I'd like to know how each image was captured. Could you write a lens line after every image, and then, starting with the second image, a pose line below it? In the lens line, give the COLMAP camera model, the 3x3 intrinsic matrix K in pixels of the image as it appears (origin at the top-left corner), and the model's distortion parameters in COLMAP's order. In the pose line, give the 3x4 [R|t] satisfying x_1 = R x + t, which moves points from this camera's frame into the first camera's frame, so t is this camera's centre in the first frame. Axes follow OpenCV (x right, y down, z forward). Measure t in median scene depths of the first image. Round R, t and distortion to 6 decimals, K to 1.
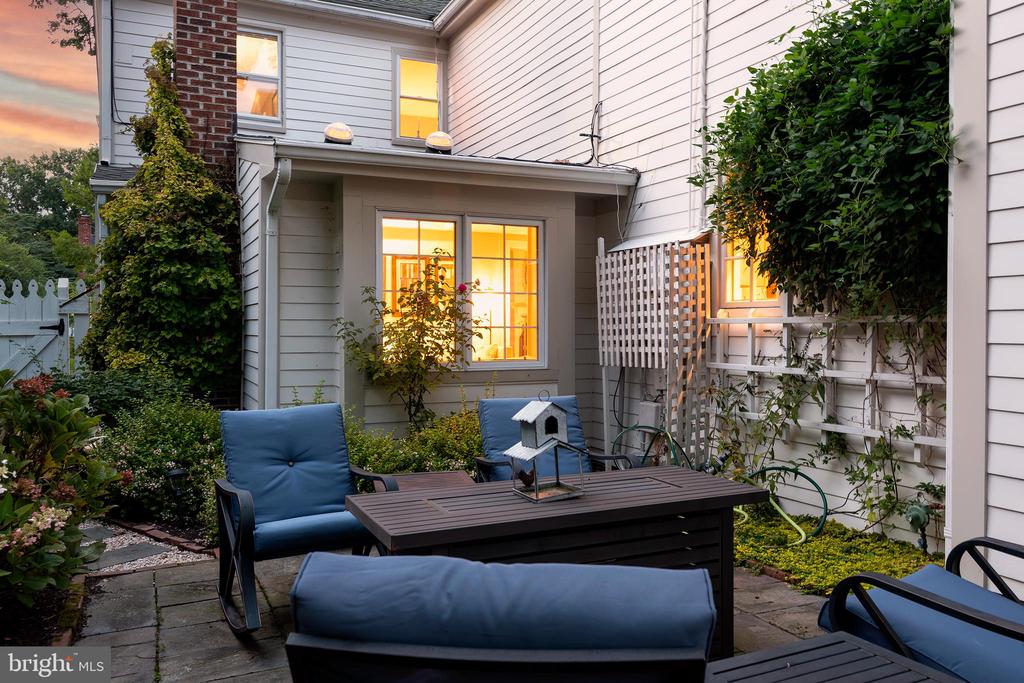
lens RADIAL K [[788.7, 0, 511.4], [0, 788.7, 338.4], [0, 0, 1]] dist [0.005707, -0.002374]
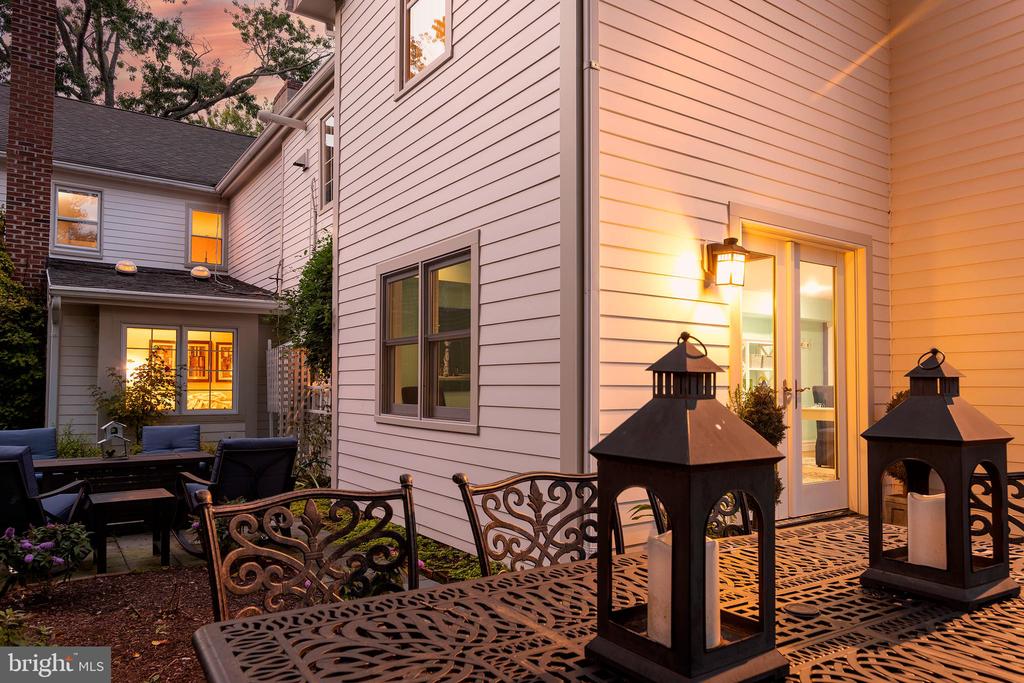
lens RADIAL K [[675.7, 0, 531.1], [0, 675.7, 370.5], [0, 0, 1]] dist [0.008537, -0.001673]
pose [[0.982864, 0.008885, 0.184118, 0.383806], [-0.001540, 0.999199, -0.039996, 0.001079], [-0.184325, 0.039027, 0.982090, -0.553986]]
